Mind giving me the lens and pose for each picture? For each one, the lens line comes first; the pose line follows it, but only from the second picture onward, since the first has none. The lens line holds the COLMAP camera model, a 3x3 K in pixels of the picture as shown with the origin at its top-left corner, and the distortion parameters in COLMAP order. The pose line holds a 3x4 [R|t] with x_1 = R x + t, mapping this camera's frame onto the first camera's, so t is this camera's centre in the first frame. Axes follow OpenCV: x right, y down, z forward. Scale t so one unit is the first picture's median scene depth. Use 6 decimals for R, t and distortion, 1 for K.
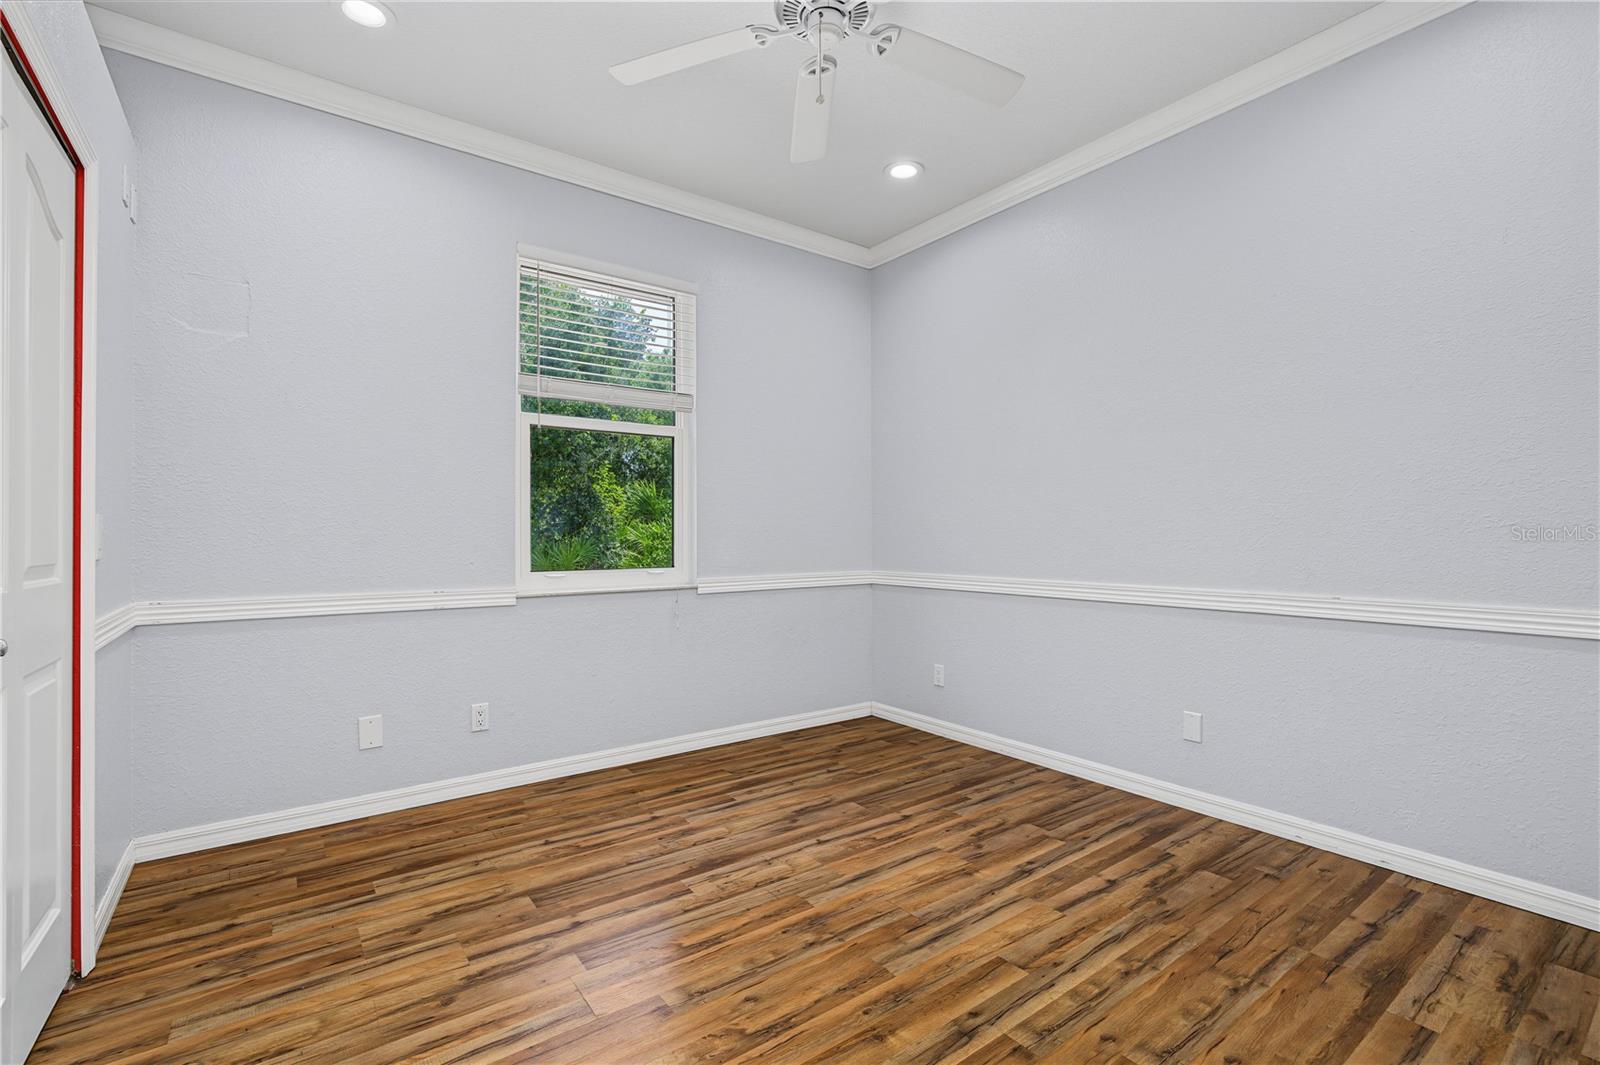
lens RADIAL K [[726.9, 0, 805.1], [0, 726.9, 529.7], [0, 0, 1]] dist [-0.007786, 0.002335]
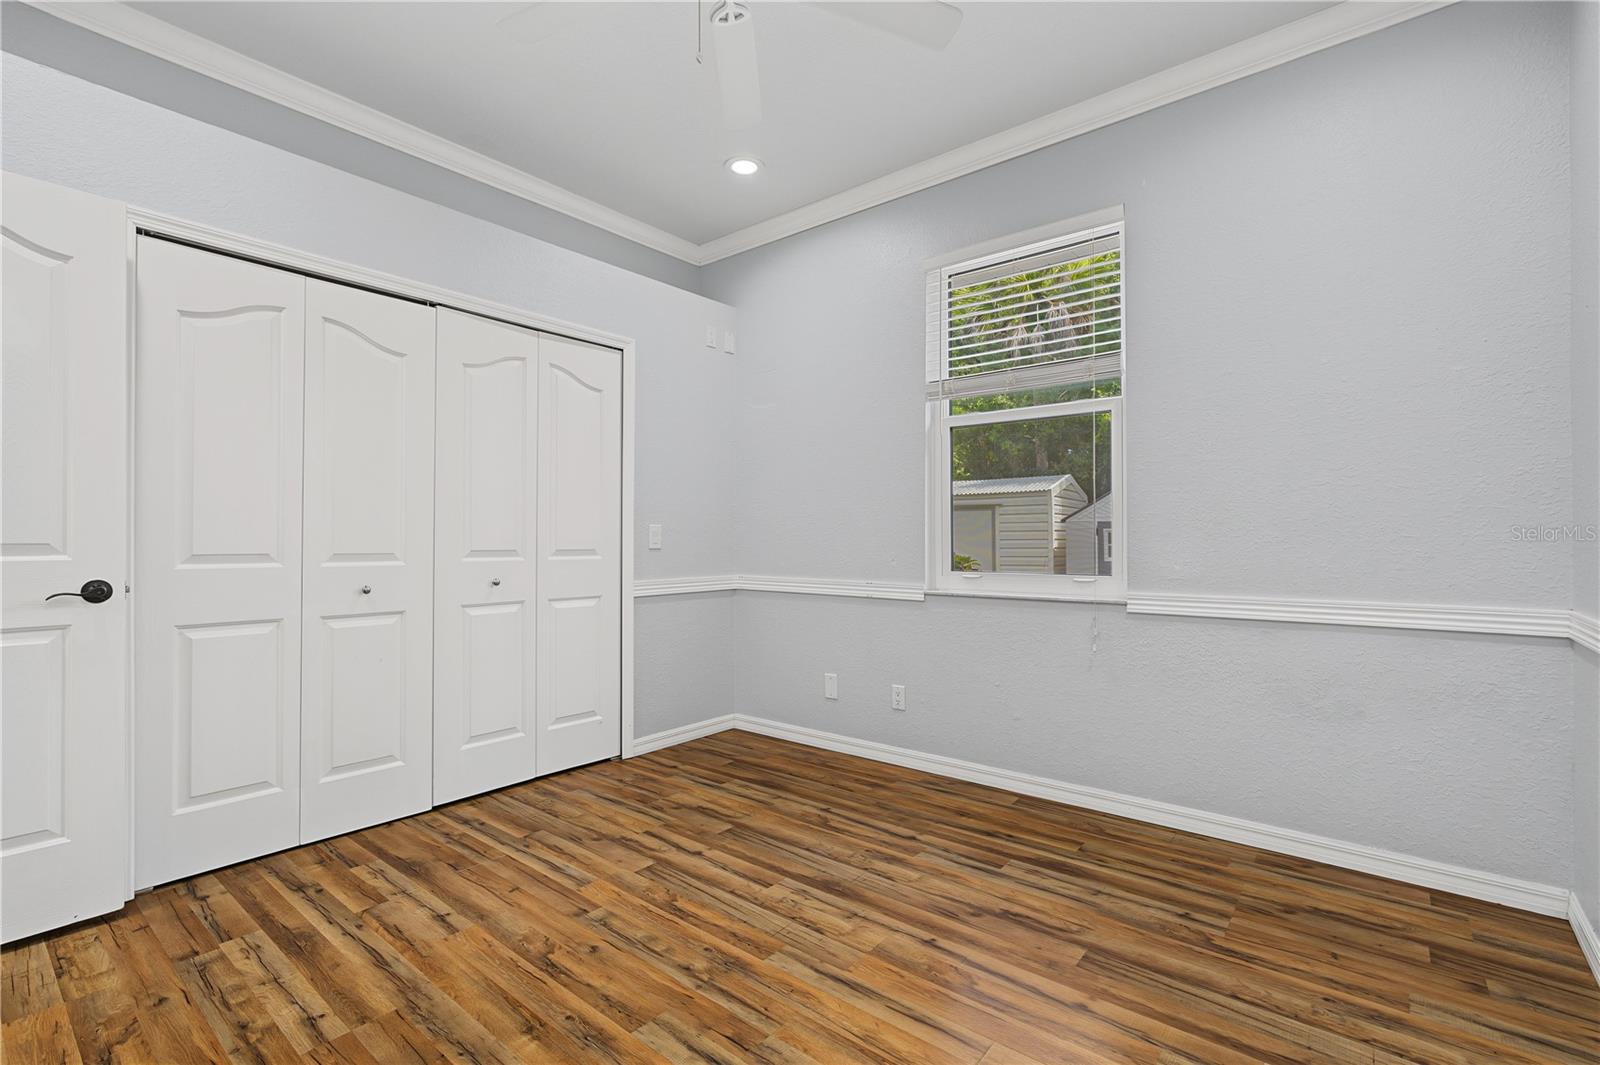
lens RADIAL K [[726.9, 0, 800.3], [0, 726.9, 534.6], [0, 0, 1]] dist [-0.007786, 0.002335]
pose [[0.231163, -0.006162, -0.972896, 0.693232], [0.006842, 0.999966, -0.004707, 0.012425], [0.972891, -0.005569, 0.231197, 0.674020]]
